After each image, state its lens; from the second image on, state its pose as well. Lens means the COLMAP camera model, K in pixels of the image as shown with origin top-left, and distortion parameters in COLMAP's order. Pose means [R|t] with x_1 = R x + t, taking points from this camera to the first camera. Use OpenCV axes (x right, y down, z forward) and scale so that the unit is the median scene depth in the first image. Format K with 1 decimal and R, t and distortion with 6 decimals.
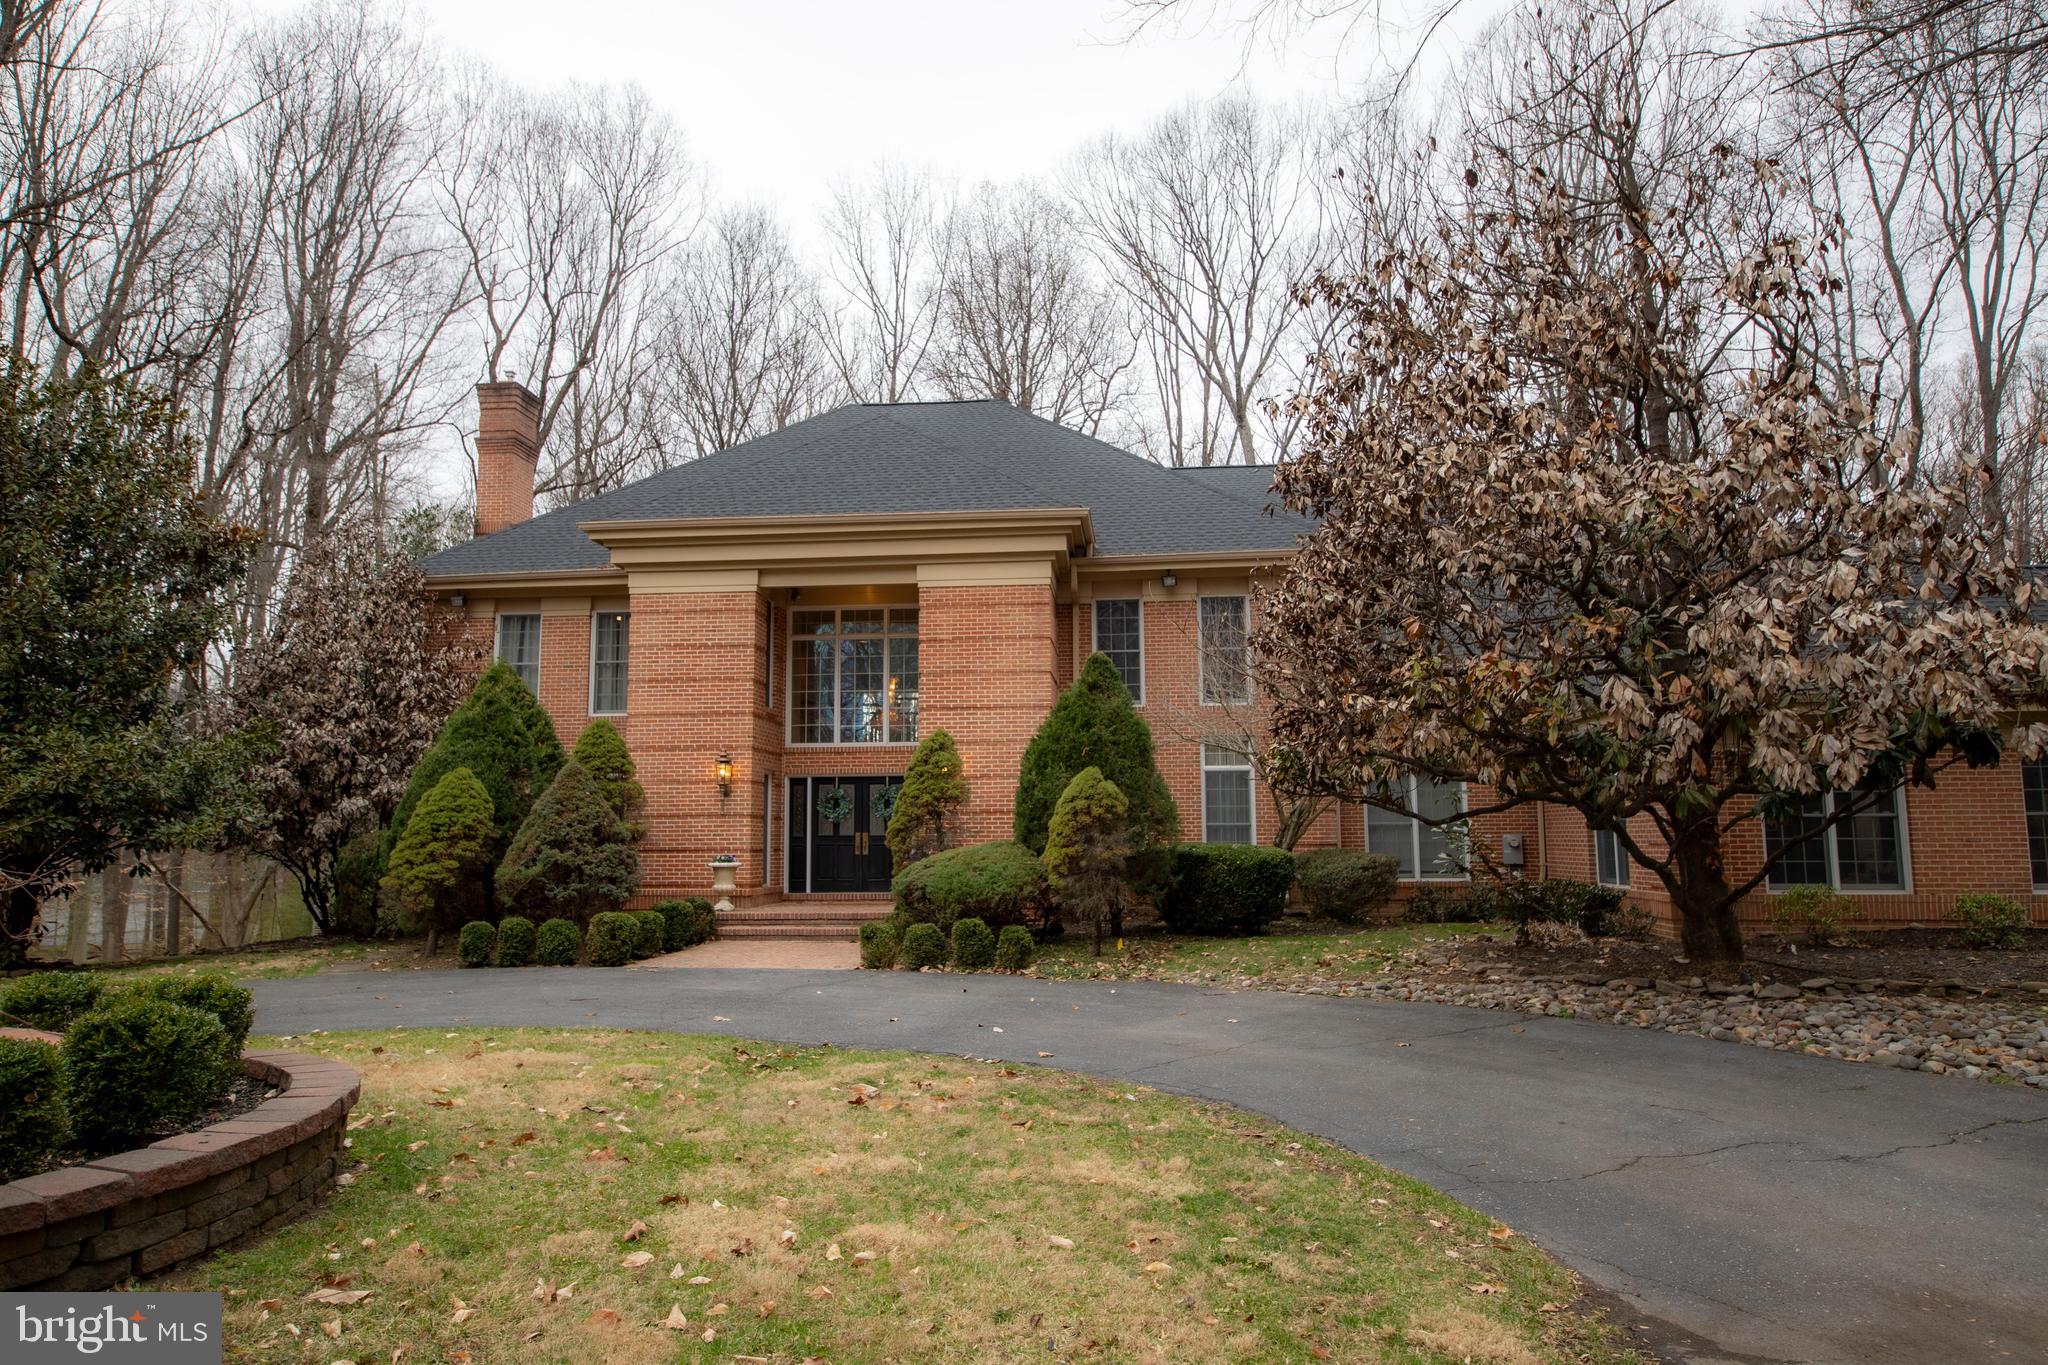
lens RADIAL K [[1319.7, 0, 1021.0], [0, 1319.7, 688.7], [0, 0, 1]] dist [0.021895, -0.006612]
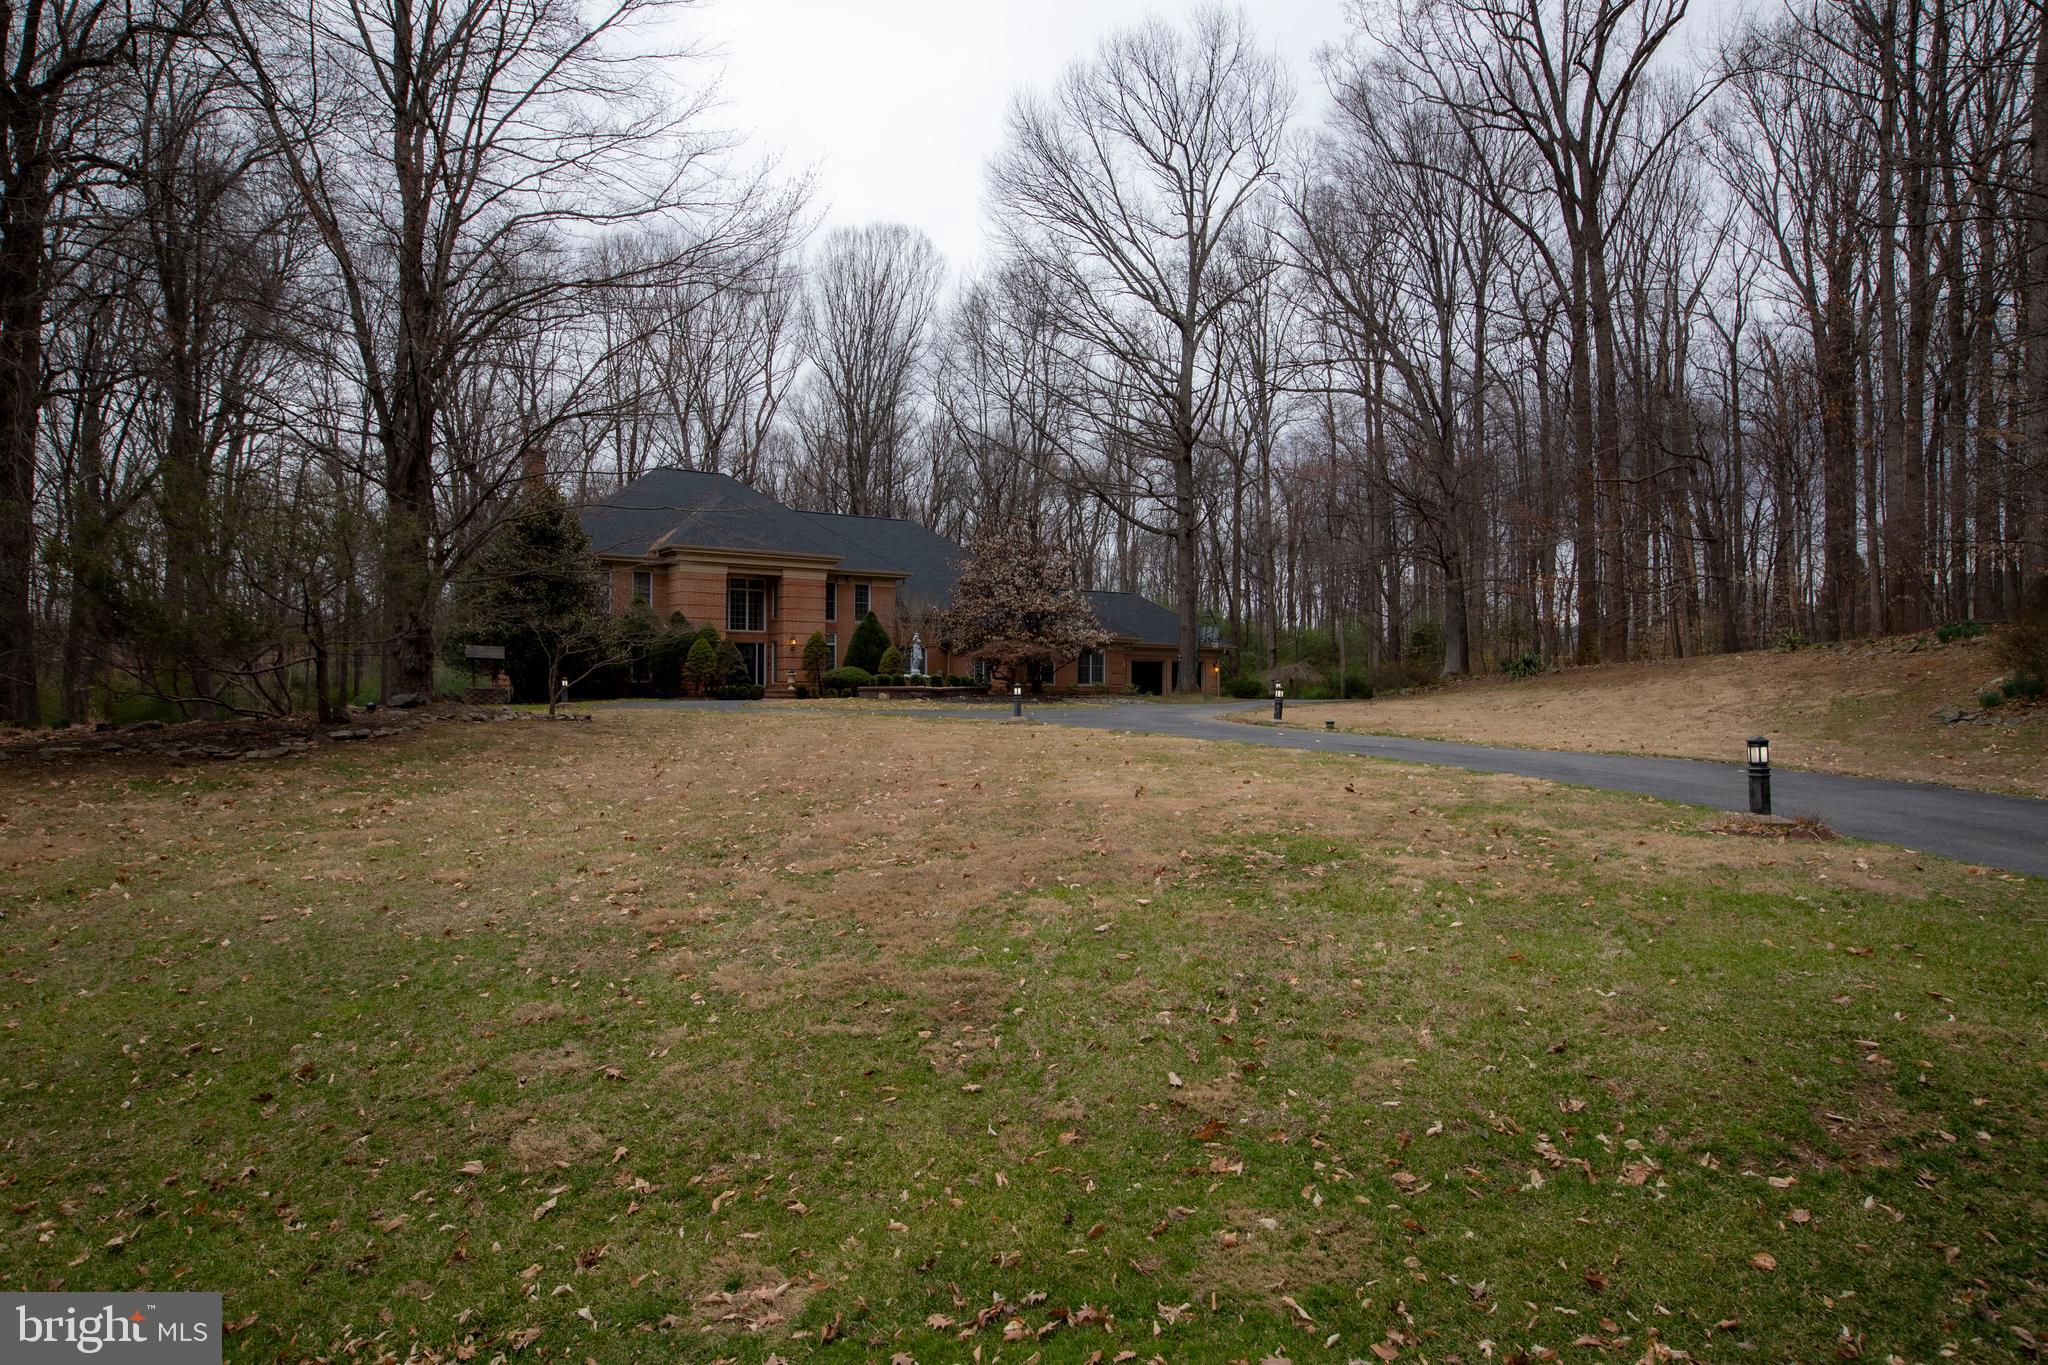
lens RADIAL K [[1319.7, 0, 1025.5], [0, 1319.7, 682.3], [0, 0, 1]] dist [0.021895, -0.006612]
pose [[0.768671, 0.018673, 0.639372, -1.478092], [-0.082285, 0.994155, 0.069890, -0.094336], [-0.634330, -0.106333, 0.765715, -1.508170]]
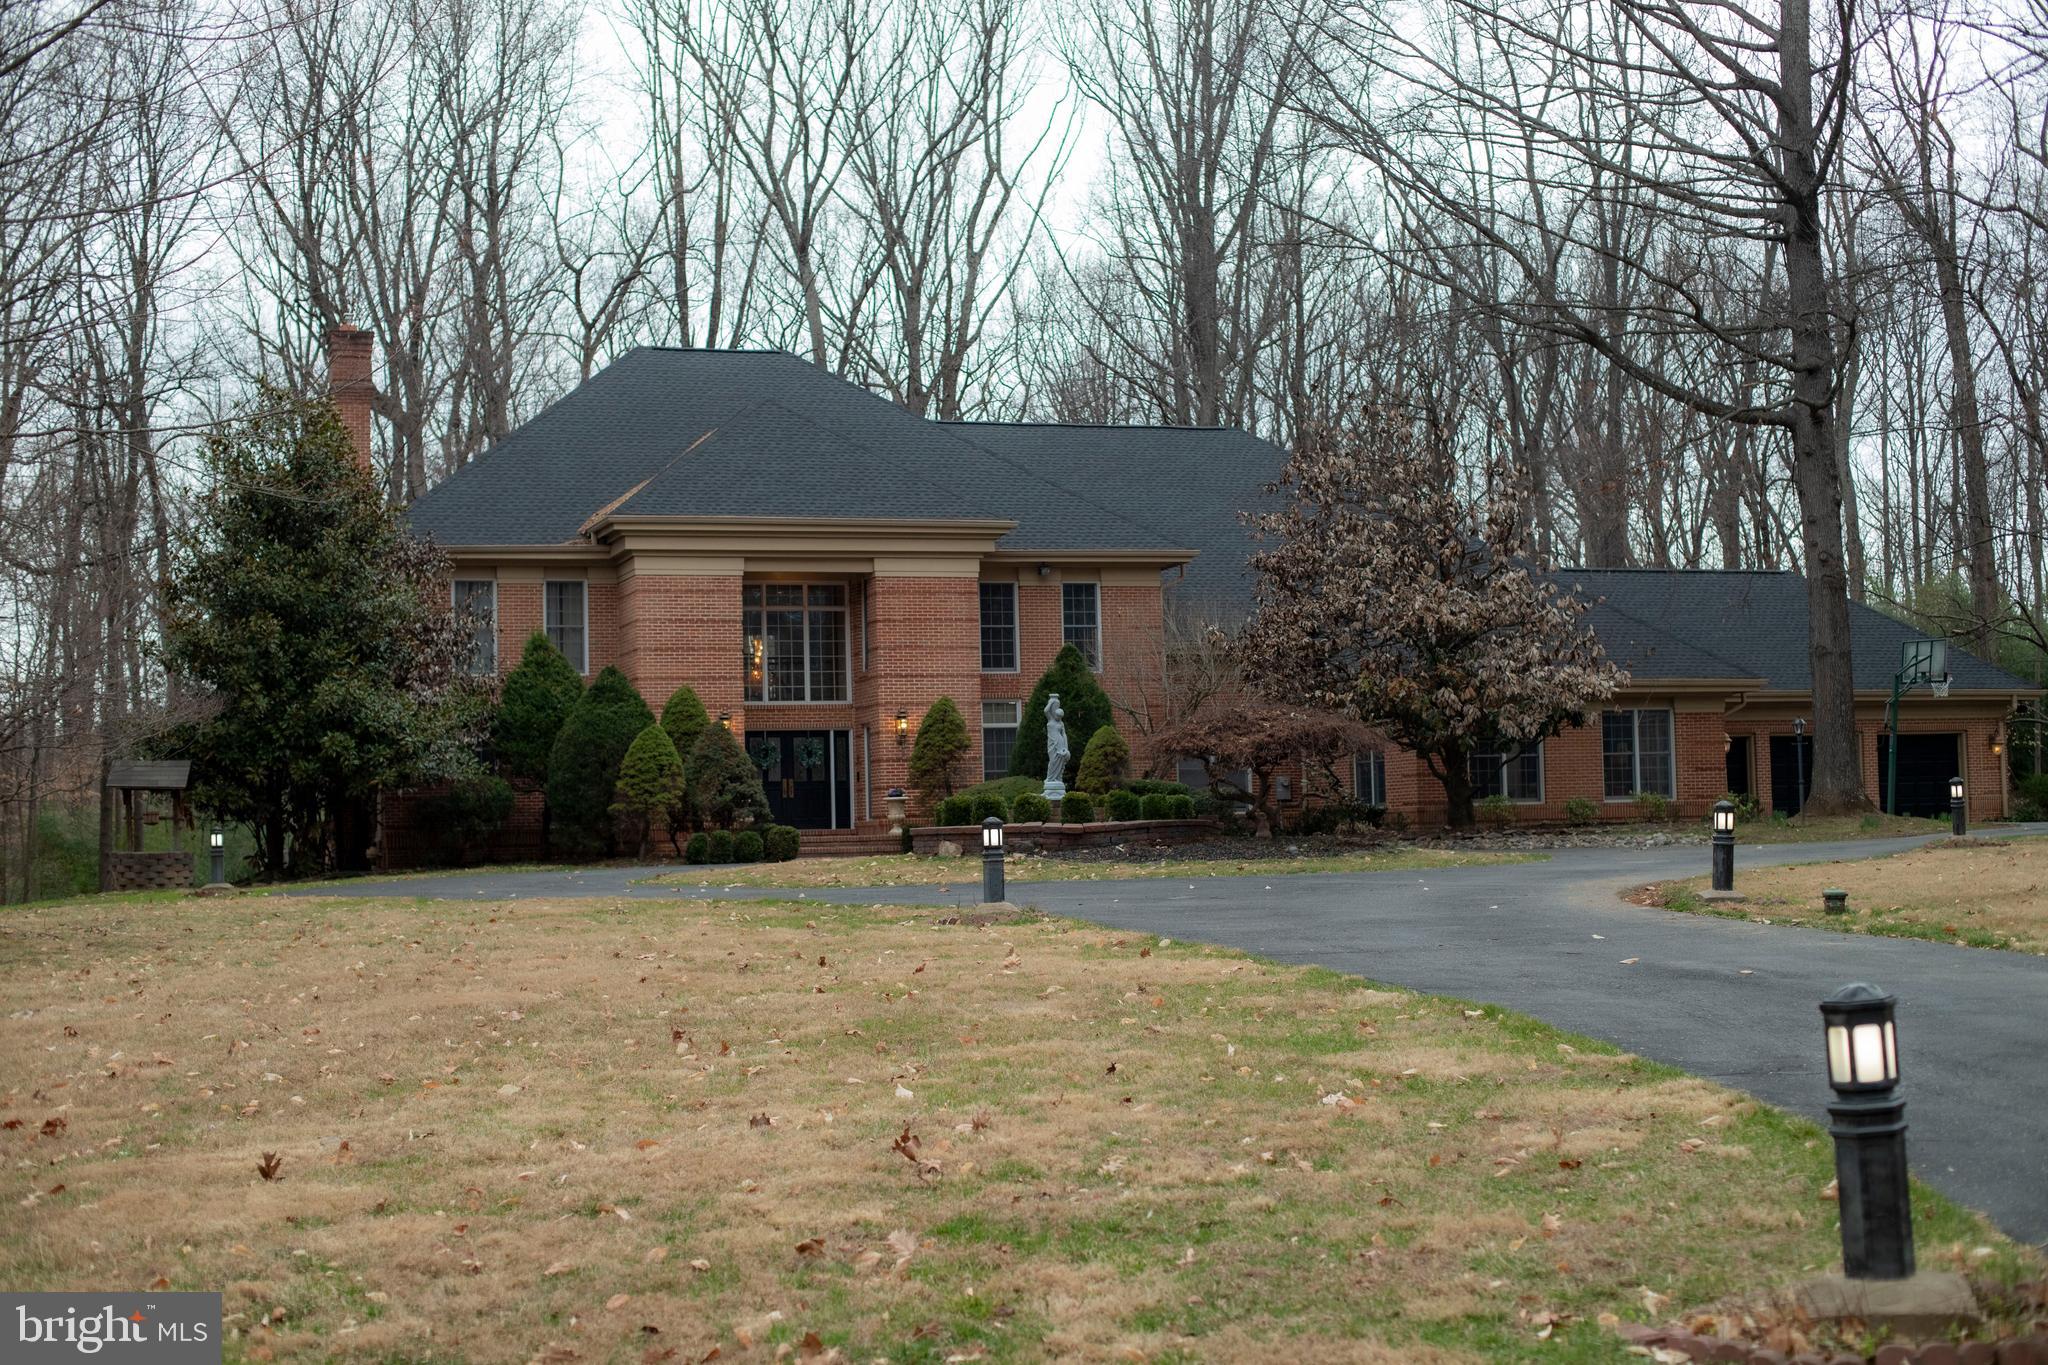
lens RADIAL K [[2940.9, 0, 1045.4], [0, 2940.9, 673.9], [0, 0, 1]] dist [-0.123945, 0.000000]
pose [[0.908310, 0.009405, 0.418193, -1.072528], [-0.029584, 0.998688, 0.041797, -0.105190], [-0.417251, -0.050336, 0.907396, -1.539890]]
